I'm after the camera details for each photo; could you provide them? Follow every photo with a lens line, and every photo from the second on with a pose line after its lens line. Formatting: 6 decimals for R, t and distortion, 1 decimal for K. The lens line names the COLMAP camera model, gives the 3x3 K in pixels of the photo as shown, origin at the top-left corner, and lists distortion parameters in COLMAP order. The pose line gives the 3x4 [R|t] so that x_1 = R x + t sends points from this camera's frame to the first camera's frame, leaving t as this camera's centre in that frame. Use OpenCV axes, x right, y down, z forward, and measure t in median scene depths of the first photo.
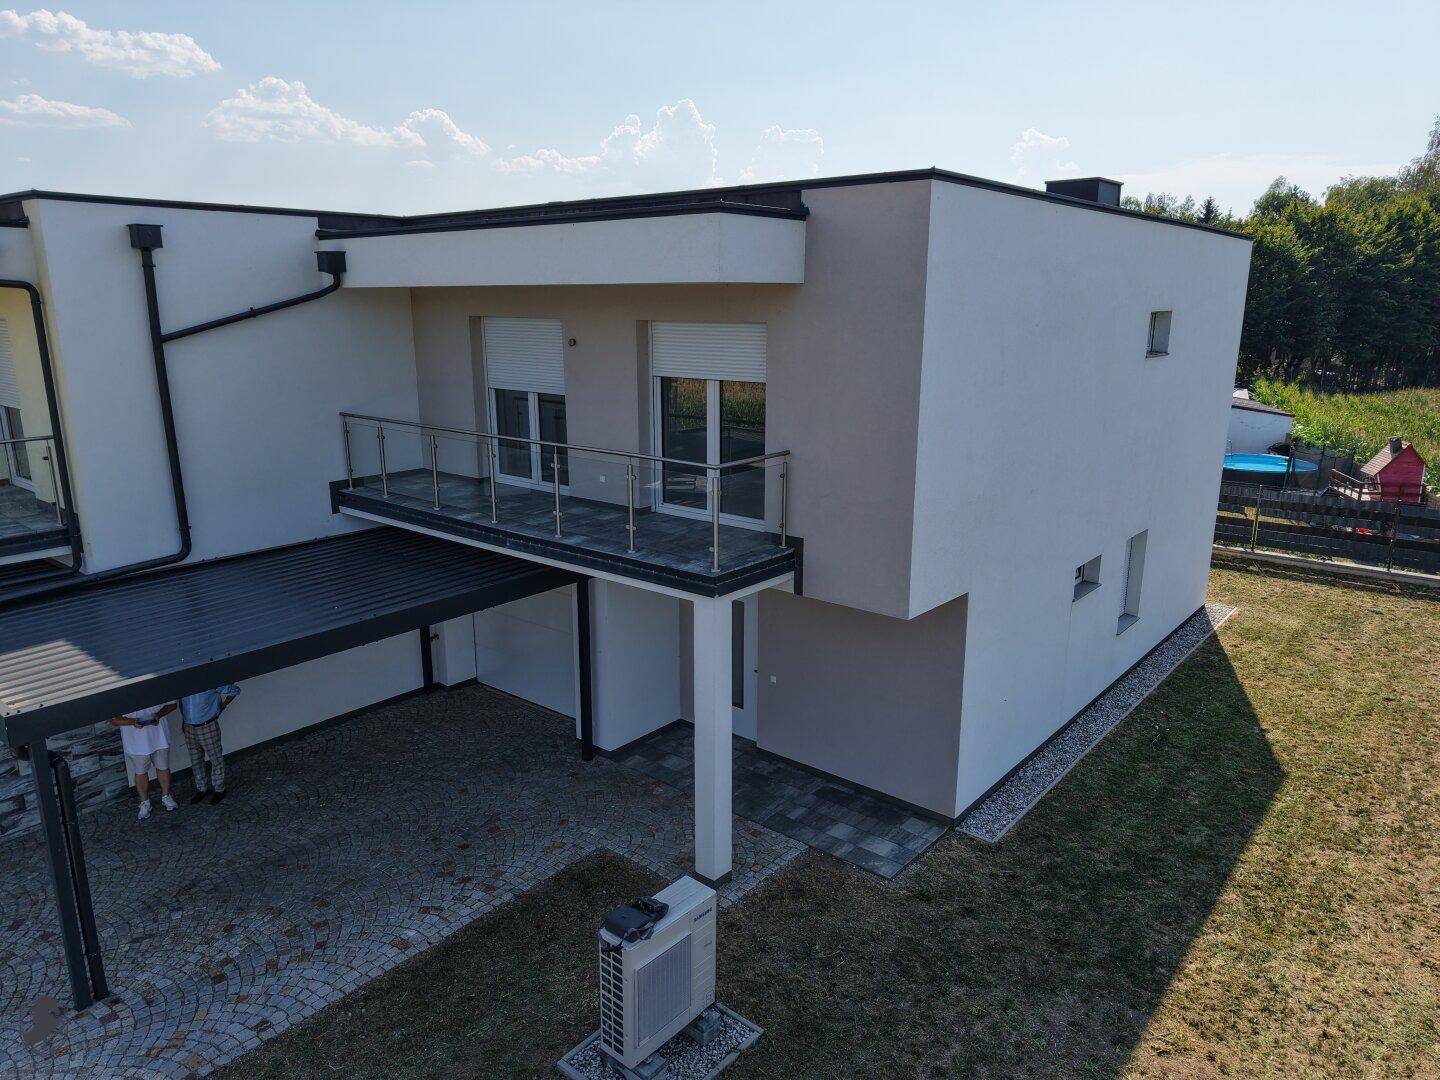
lens RADIAL K [[990.8, 0, 732.3], [0, 990.8, 543.4], [0, 0, 1]] dist [0.008808, -0.004437]
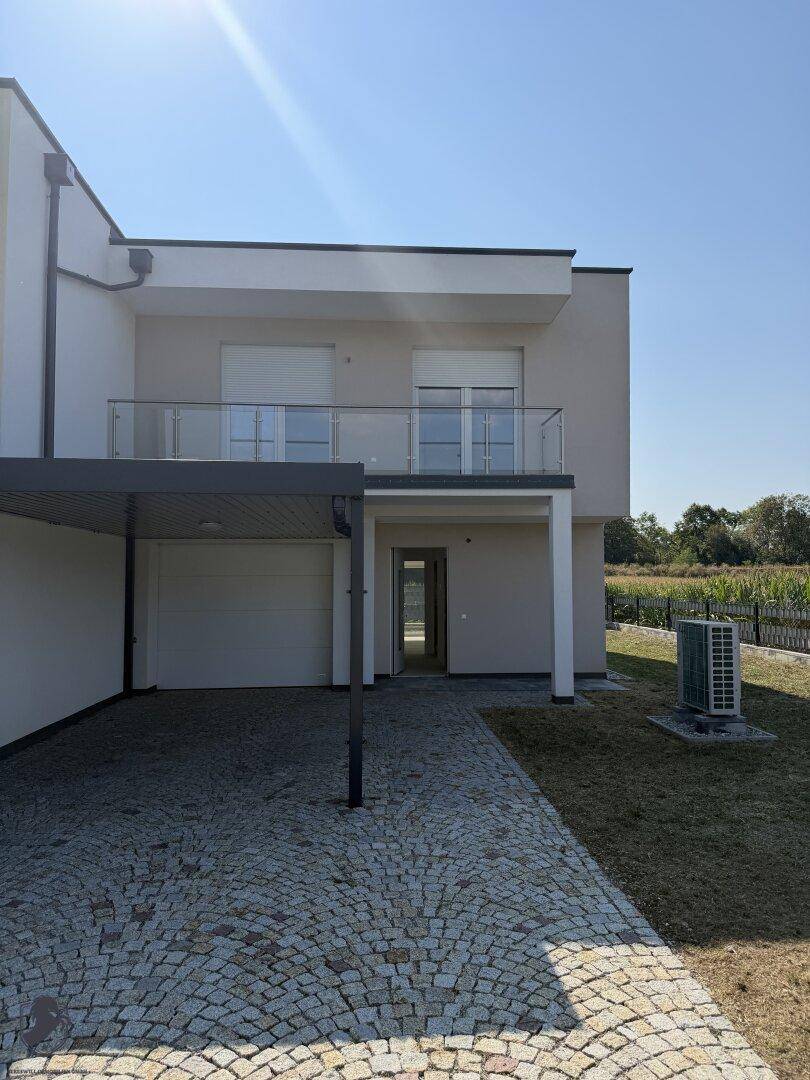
lens RADIAL K [[743.1, 0, 423.7], [0, 743.1, 556.8], [0, 0, 1]] dist [0.008808, -0.004437]
pose [[0.730513, 0.013062, 0.682774, -0.776071], [0.177493, 0.961824, -0.208303, 0.285068], [-0.659429, 0.273355, 0.700307, 0.293517]]
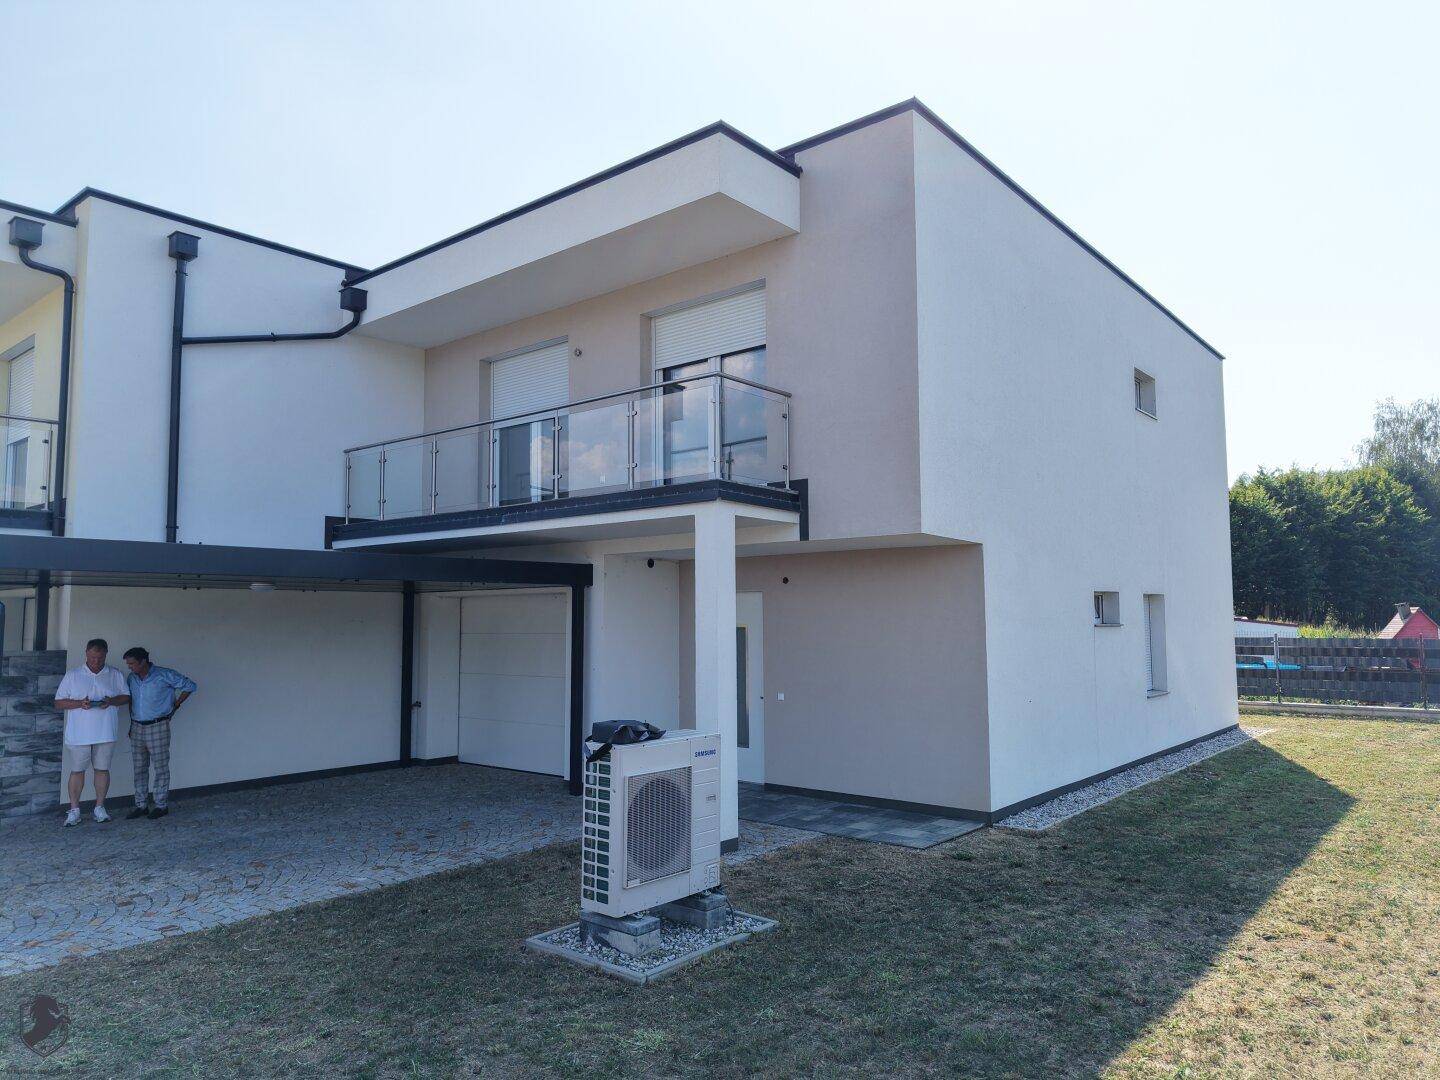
lens RADIAL K [[990.8, 0, 731.0], [0, 990.8, 537.9], [0, 0, 1]] dist [0.008808, -0.004437]
pose [[0.999944, -0.010598, -0.000190, -0.003395], [0.009968, 0.946301, -0.323135, 0.316143], [0.003605, 0.323115, 0.946353, 0.084170]]
